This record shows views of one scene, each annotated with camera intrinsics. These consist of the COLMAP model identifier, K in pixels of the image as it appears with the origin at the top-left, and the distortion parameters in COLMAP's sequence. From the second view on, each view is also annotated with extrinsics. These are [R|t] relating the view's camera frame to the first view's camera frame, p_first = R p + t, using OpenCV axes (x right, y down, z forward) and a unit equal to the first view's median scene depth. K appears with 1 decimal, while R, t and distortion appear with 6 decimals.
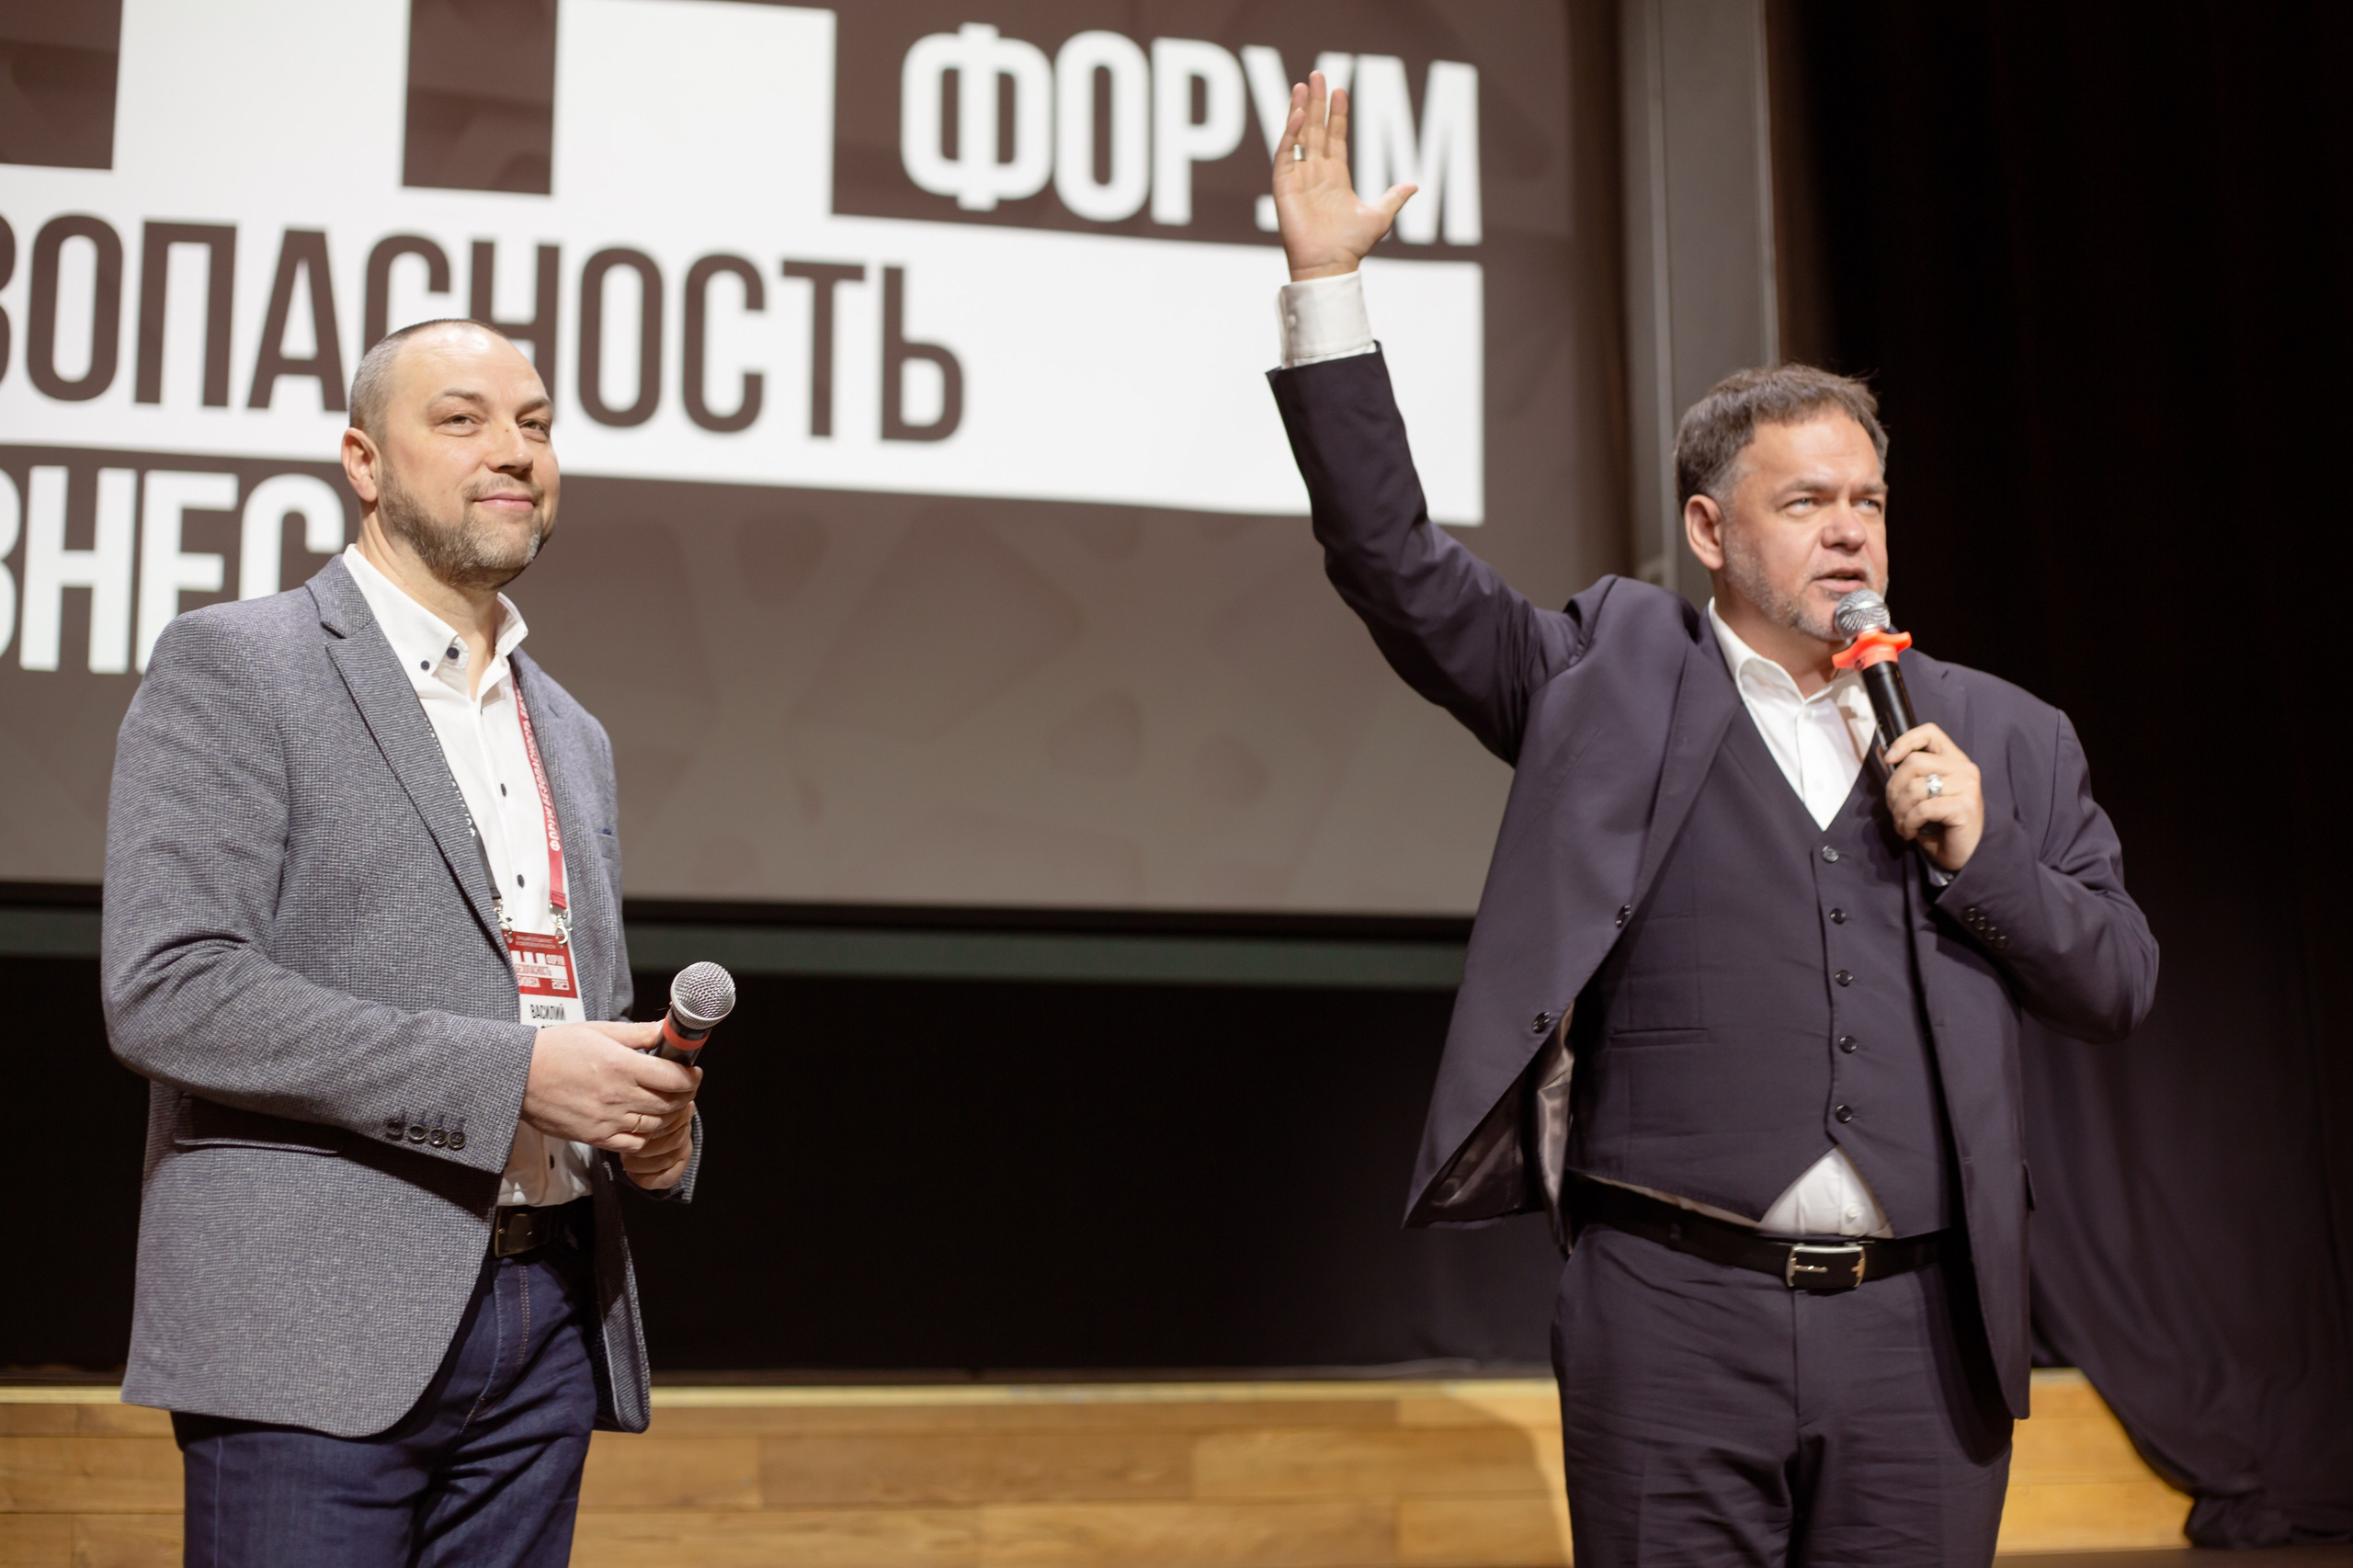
lens RADIAL K [[3406.6, 0, 1173.1], [0, 3406.6, 781.3], [0, 0, 1]] dist [-0.096798, -0.061112]
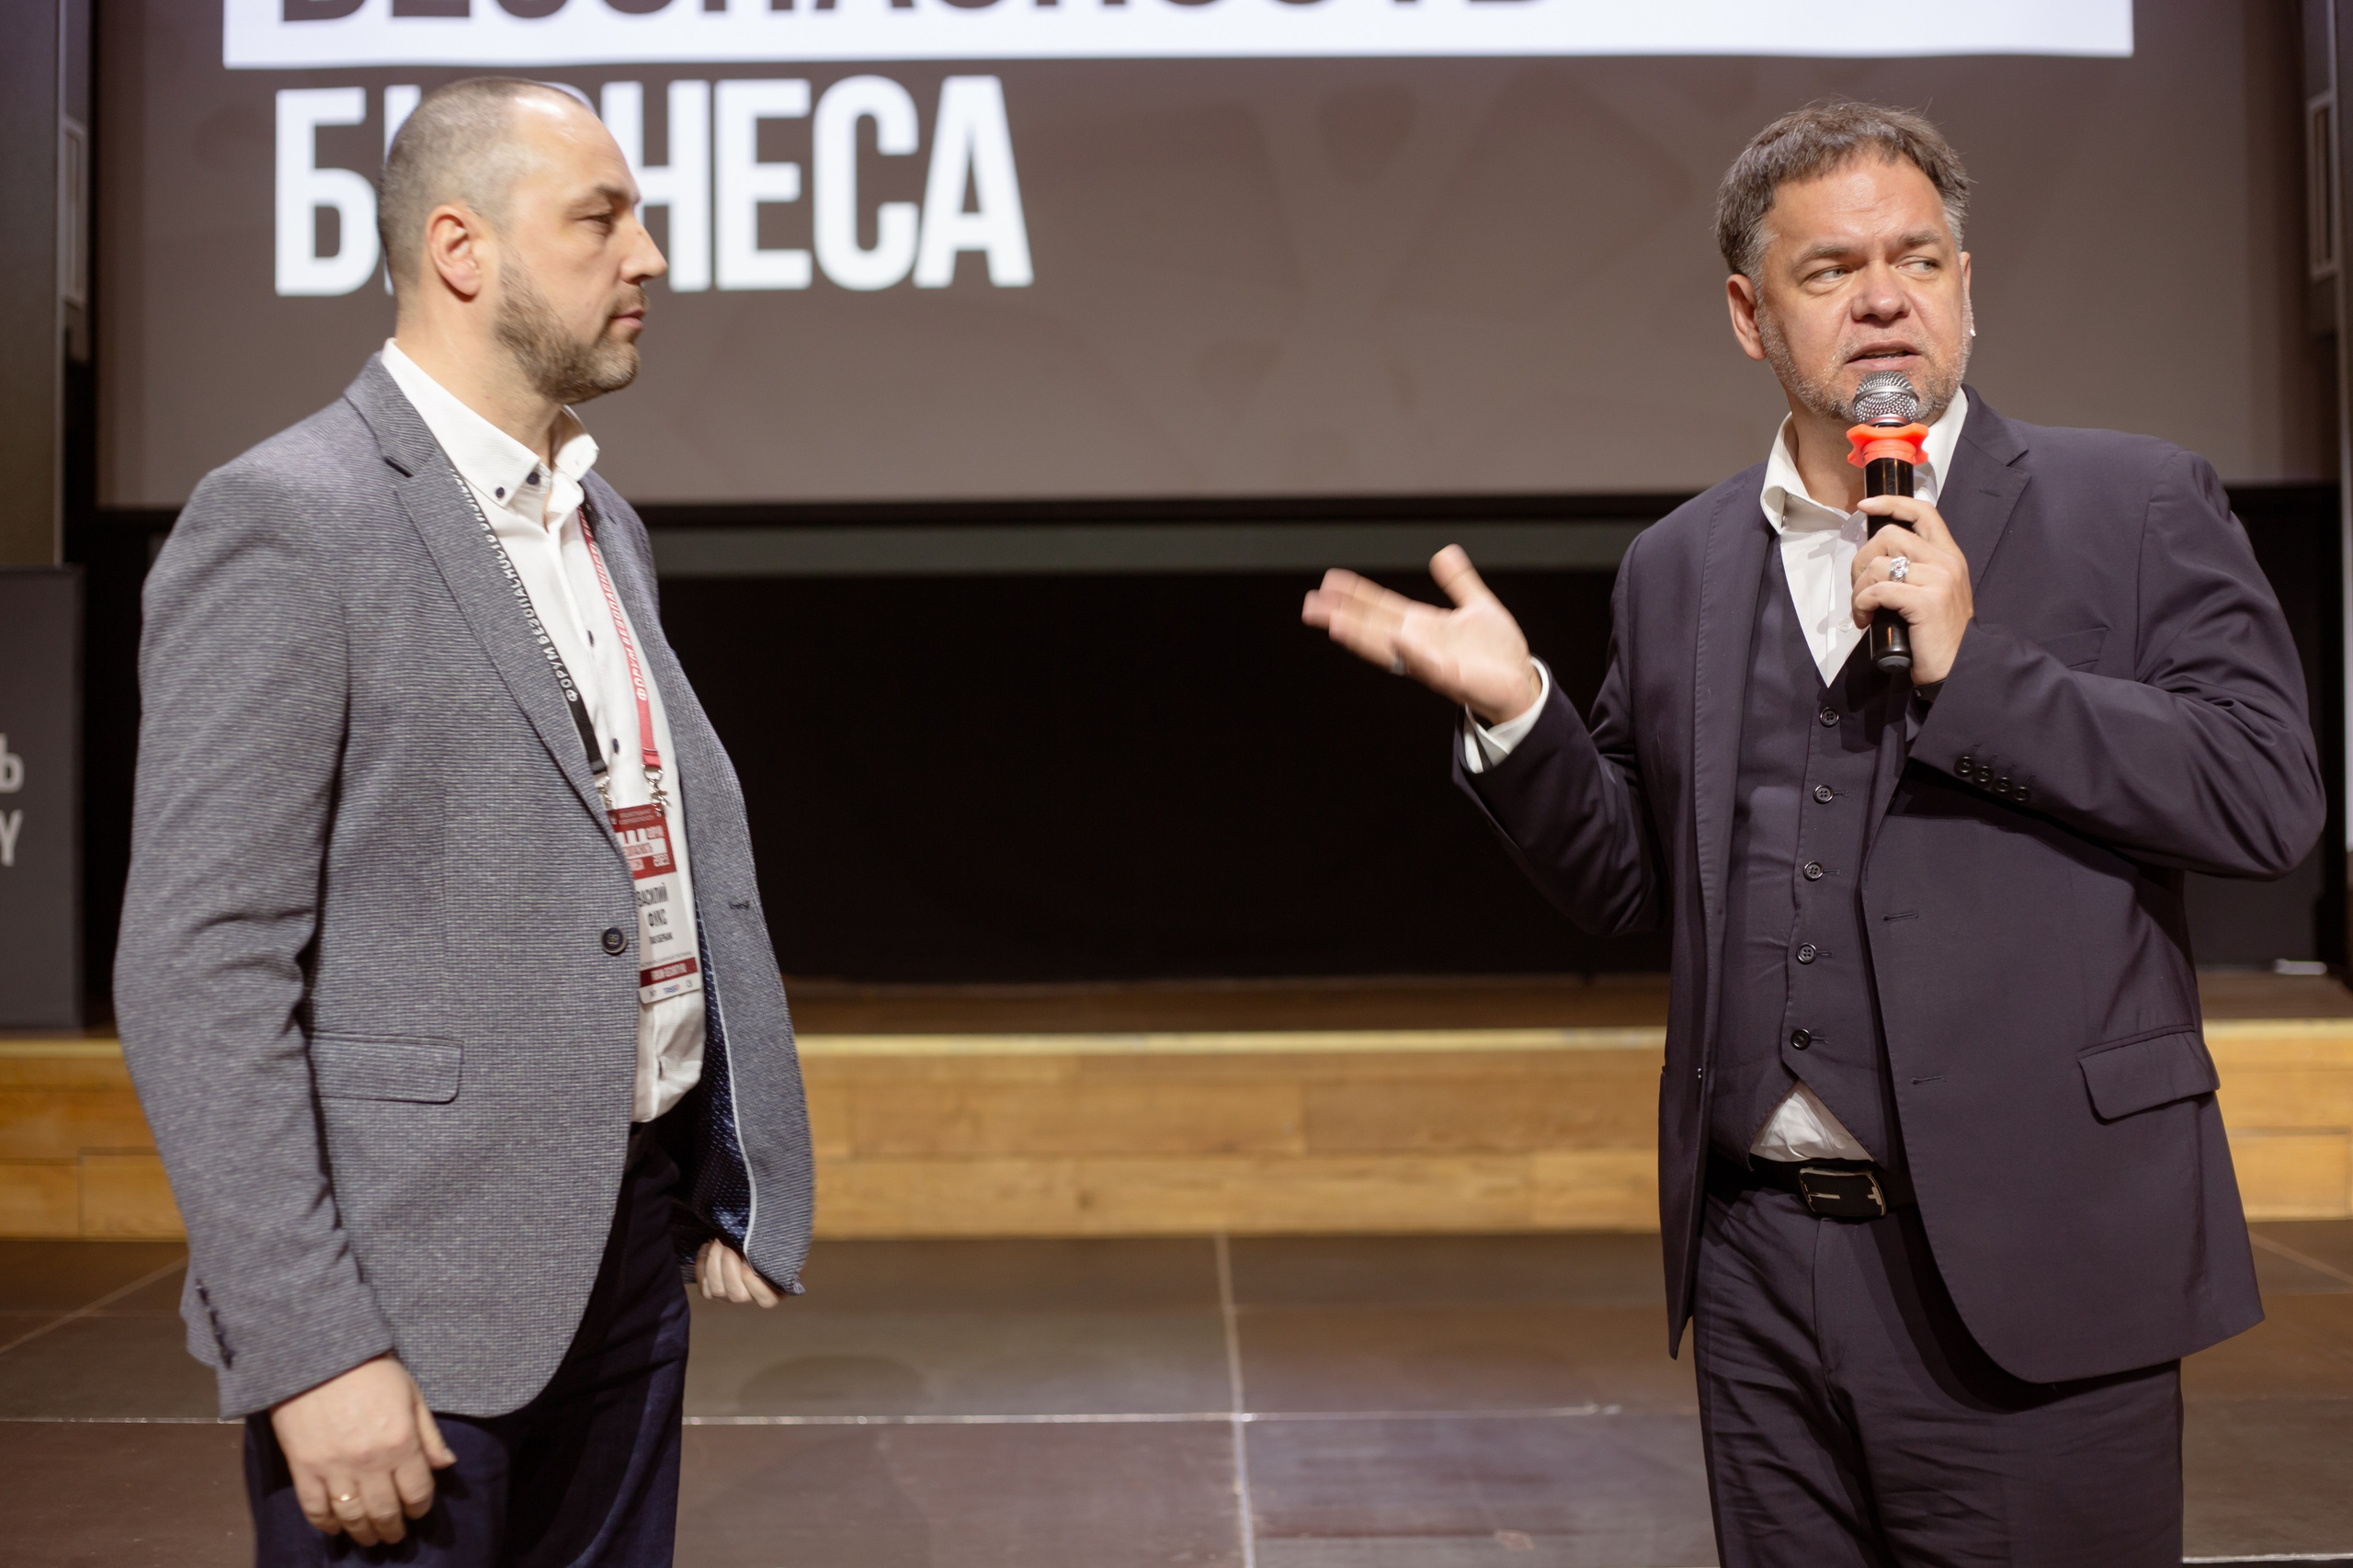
lens RADIAL K [[3406.6, 0, 1173.1], [0, 3406.6, 781.3], [0, 0, 1]] dist [-0.096798, -0.061112]
pose [[0.971216, -0.004976, -0.238150, 0.075043], [0.042051, 0.987661, 0.150854, -0.041899], [0.234461, -0.156526, 0.959441, 0.059654]]
